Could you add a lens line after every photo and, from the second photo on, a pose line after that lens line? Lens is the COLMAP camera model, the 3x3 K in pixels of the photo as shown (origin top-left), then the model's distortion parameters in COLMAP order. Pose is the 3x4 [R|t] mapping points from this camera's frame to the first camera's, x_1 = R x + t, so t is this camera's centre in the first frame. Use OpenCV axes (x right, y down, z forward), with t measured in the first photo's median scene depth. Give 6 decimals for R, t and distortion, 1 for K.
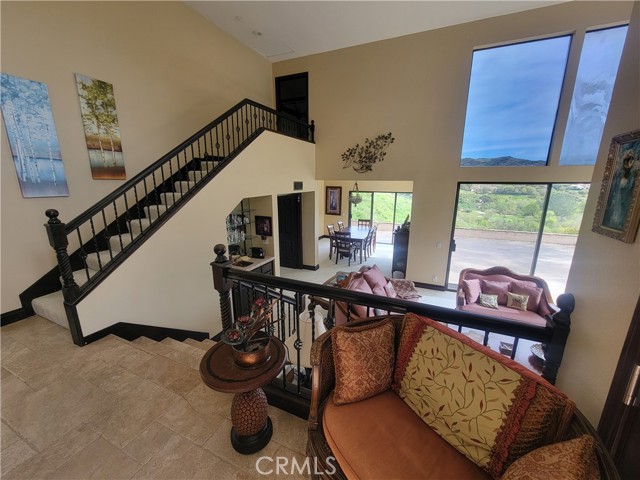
lens RADIAL K [[260.1, 0, 321.9], [0, 260.1, 242.8], [0, 0, 1]] dist [-0.007331, 0.001552]
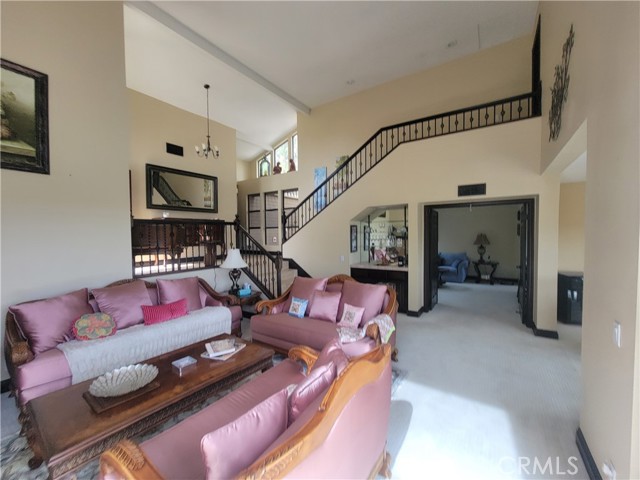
lens RADIAL K [[260.1, 0, 322.4], [0, 260.1, 238.8], [0, 0, 1]] dist [-0.007331, 0.001552]
pose [[-0.162469, 0.019128, -0.986528, 1.286415], [-0.222601, 0.973327, 0.055532, -0.054972], [0.961277, 0.228624, -0.153877, 1.341421]]
